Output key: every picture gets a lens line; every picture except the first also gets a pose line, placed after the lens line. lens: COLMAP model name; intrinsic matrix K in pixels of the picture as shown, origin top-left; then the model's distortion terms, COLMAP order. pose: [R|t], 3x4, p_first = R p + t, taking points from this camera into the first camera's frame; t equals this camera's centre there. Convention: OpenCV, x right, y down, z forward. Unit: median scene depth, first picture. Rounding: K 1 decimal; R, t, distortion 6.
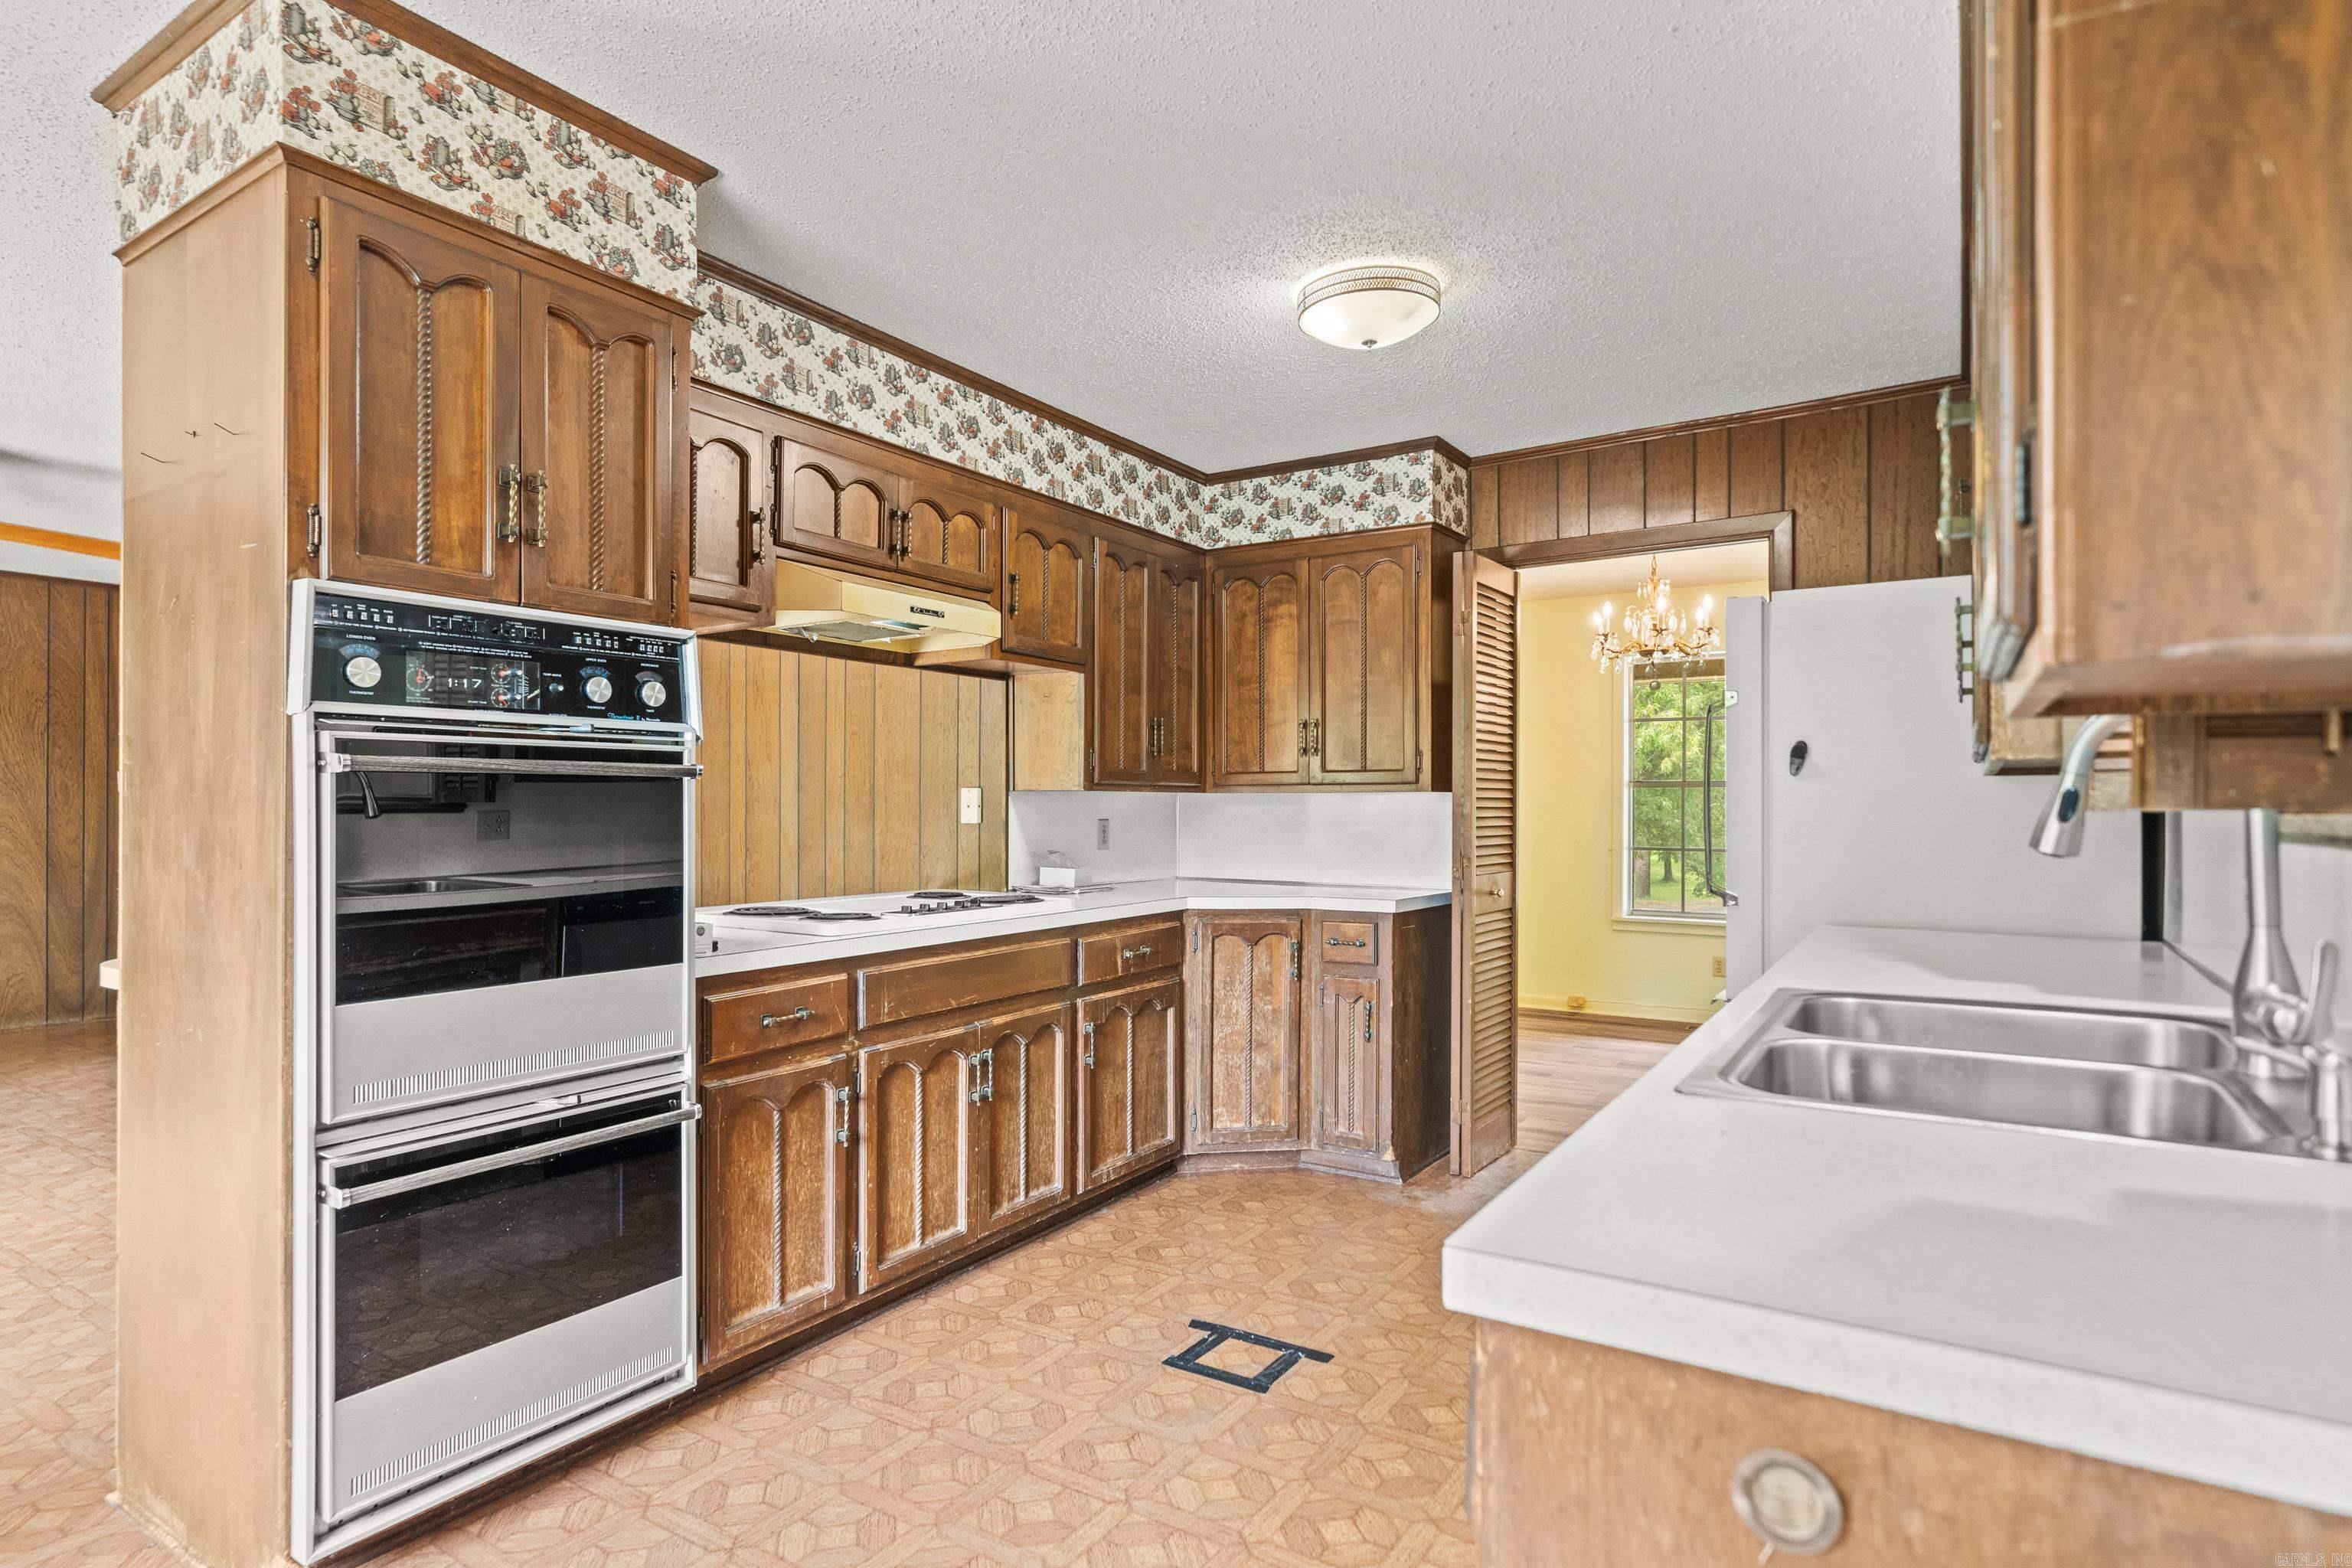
lens RADIAL K [[1201.9, 0, 1189.1], [0, 1201.9, 805.8], [0, 0, 1]] dist [0.000853, 0.000359]
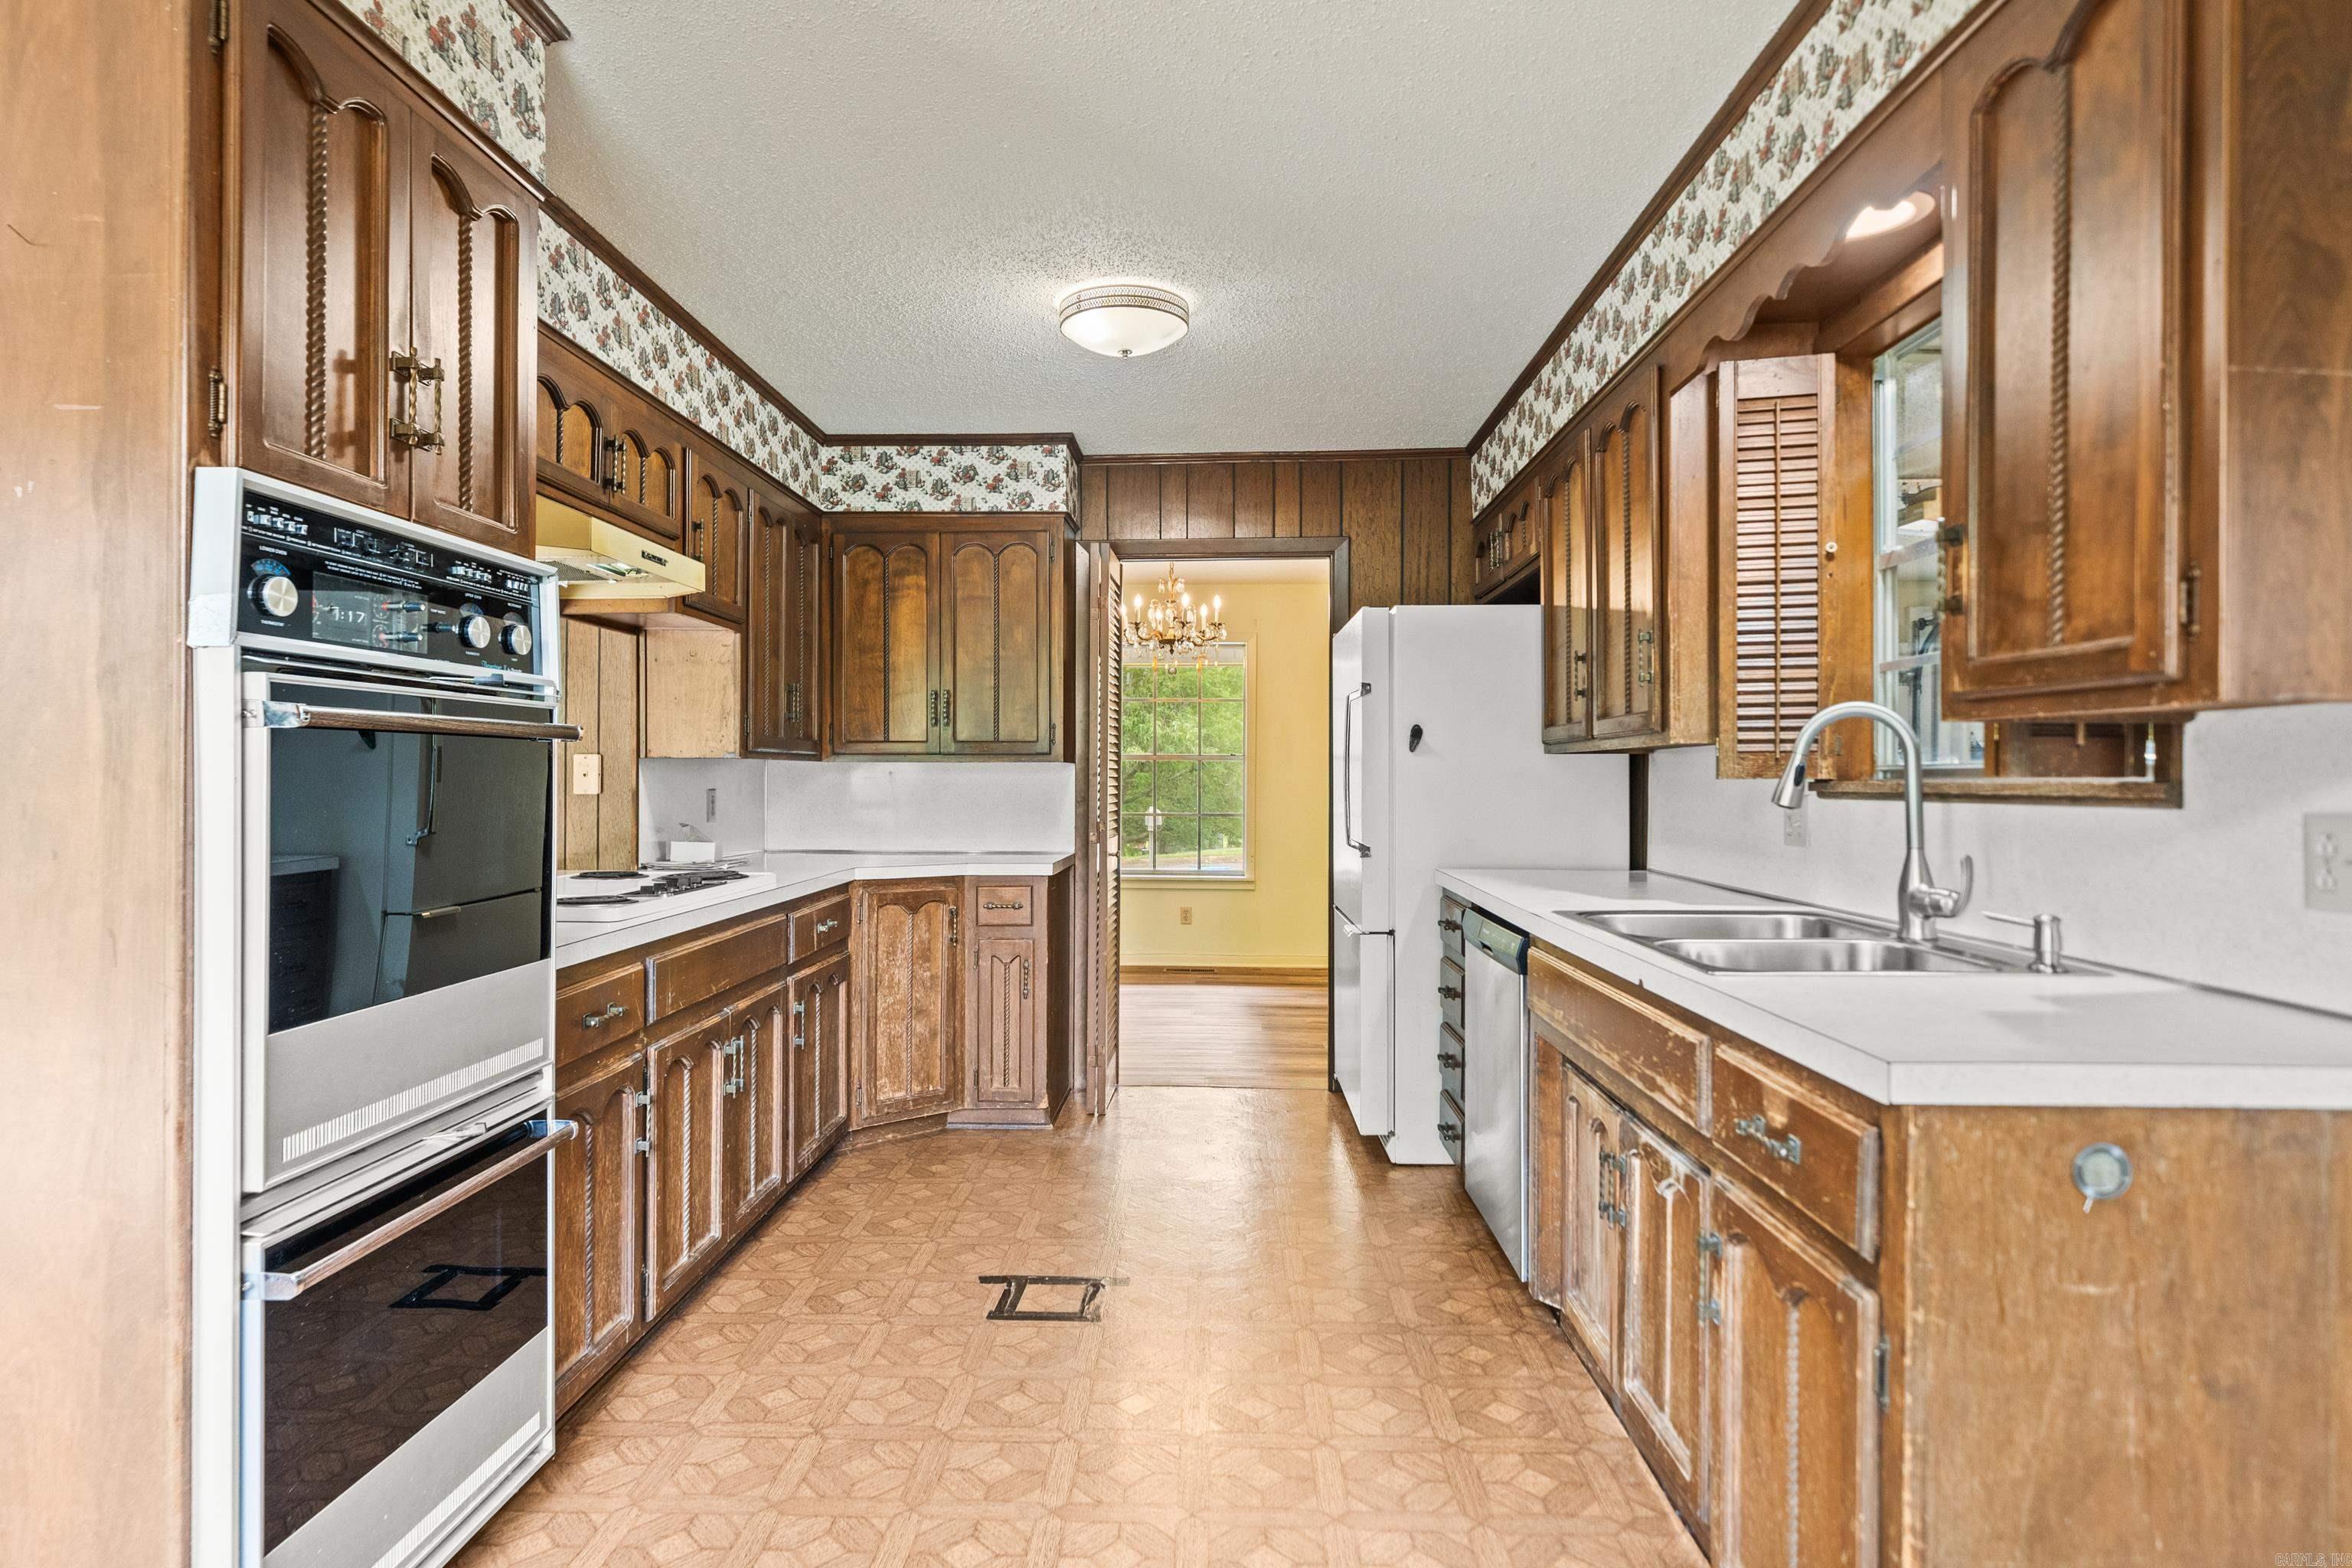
lens RADIAL K [[1194.9, 0, 1162.7], [0, 1194.9, 776.6], [0, 0, 1]] dist [-0.001067, 0.002346]
pose [[0.867871, 0.001794, 0.496787, -0.337954], [-0.001989, 0.999998, -0.000136, 0.001290], [-0.496786, -0.000870, 0.867872, 0.036683]]
